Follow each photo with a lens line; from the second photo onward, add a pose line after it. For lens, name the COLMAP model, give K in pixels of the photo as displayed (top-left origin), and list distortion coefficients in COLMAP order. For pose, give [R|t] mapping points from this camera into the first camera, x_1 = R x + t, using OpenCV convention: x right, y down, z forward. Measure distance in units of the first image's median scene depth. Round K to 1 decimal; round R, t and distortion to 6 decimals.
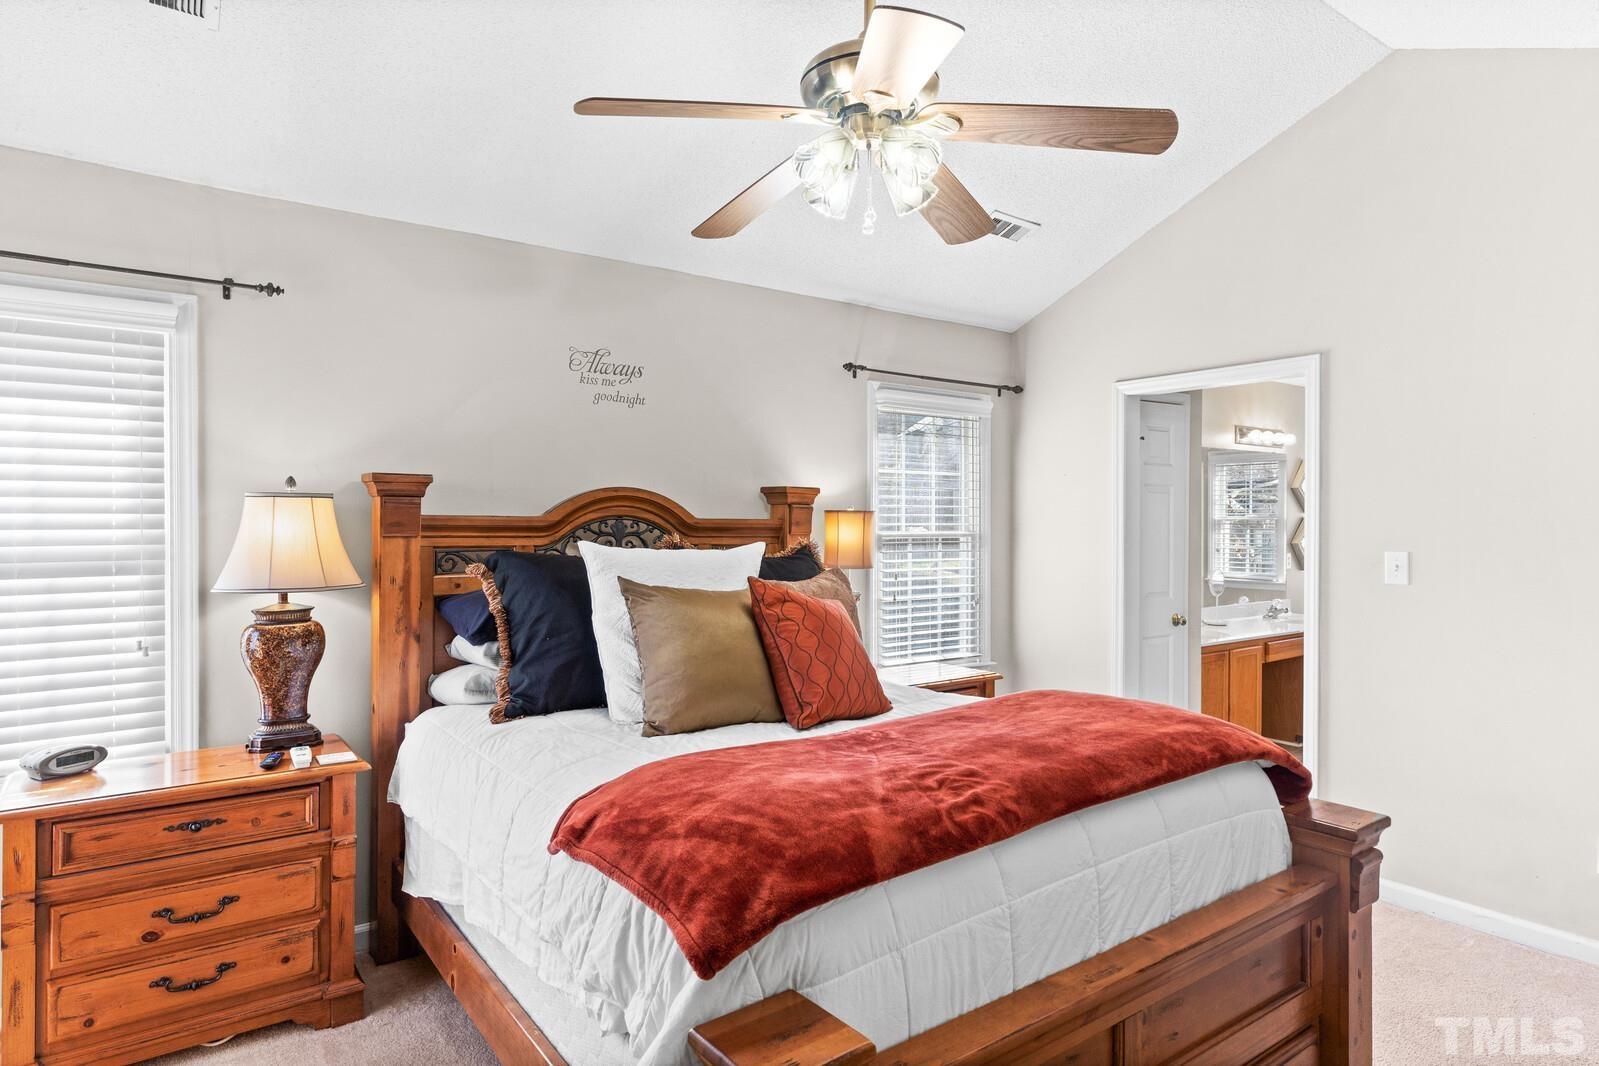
lens RADIAL K [[884.5, 0, 804.7], [0, 884.5, 535.3], [0, 0, 1]] dist [-0.004244, 0.000575]
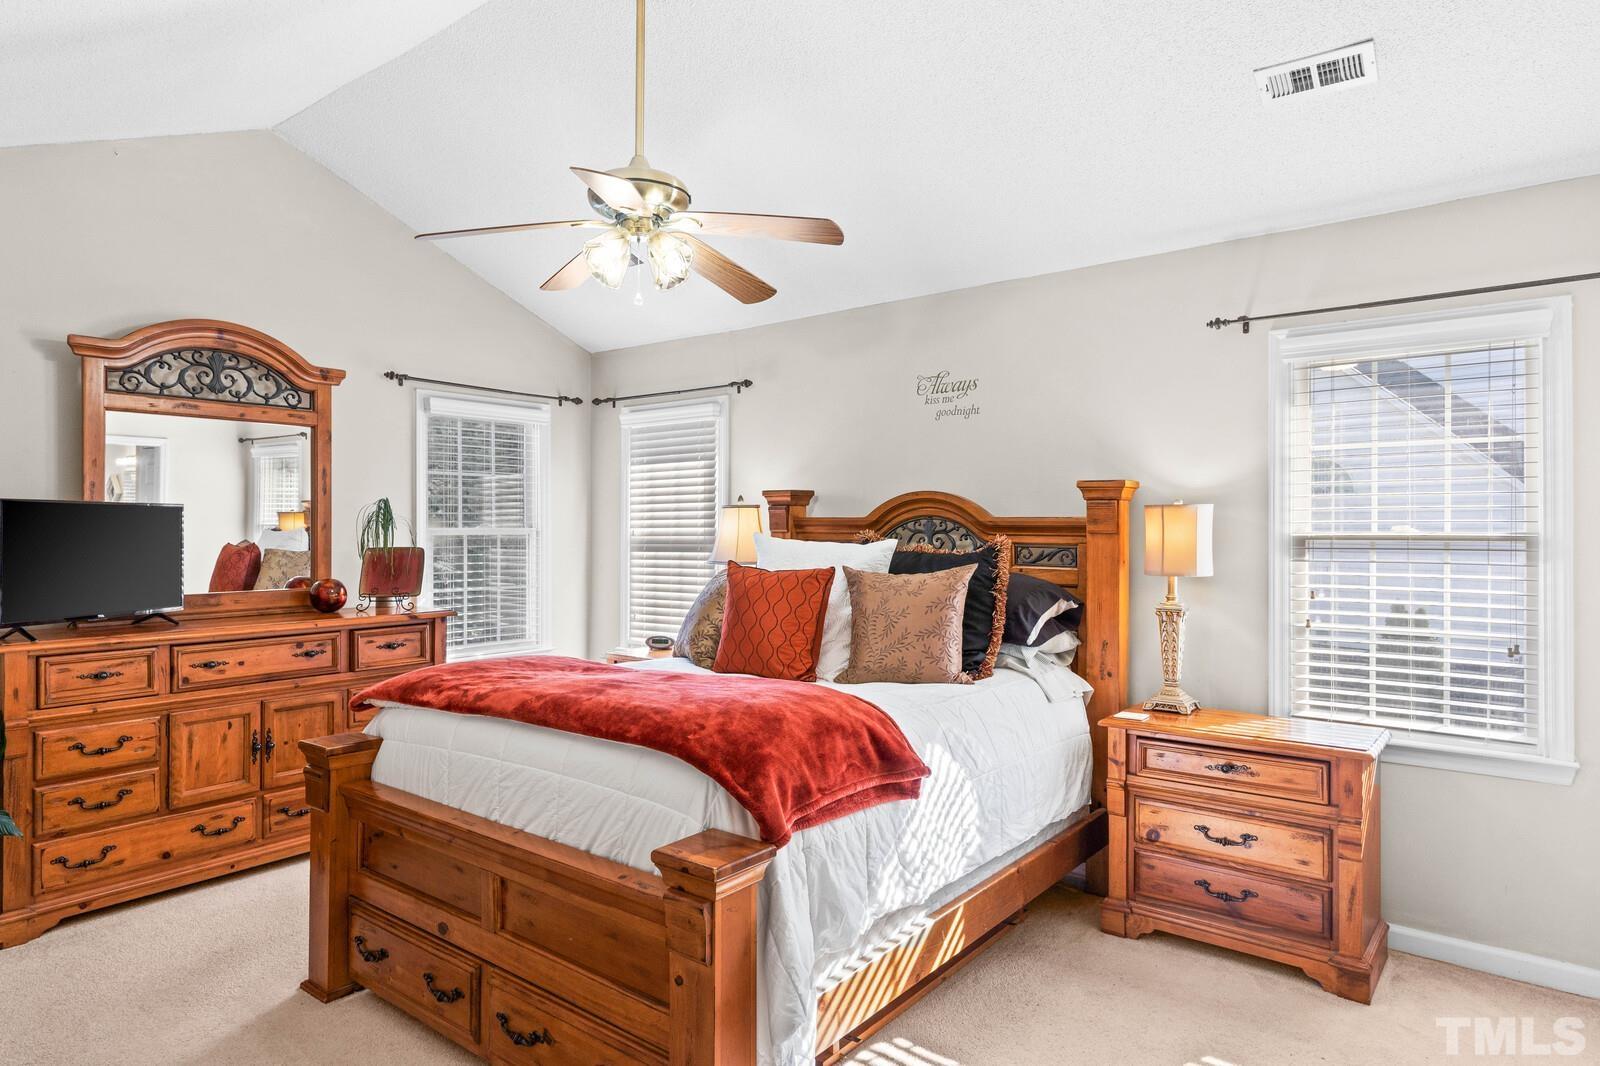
lens RADIAL K [[933.8, 0, 794.3], [0, 933.8, 523.1], [0, 0, 1]] dist [-0.006017, 0.000230]
pose [[0.272604, -0.004295, -0.962117, 0.921941], [-0.008668, 0.999938, -0.006920, -0.002589], [0.962087, 0.010226, 0.272550, 0.499795]]
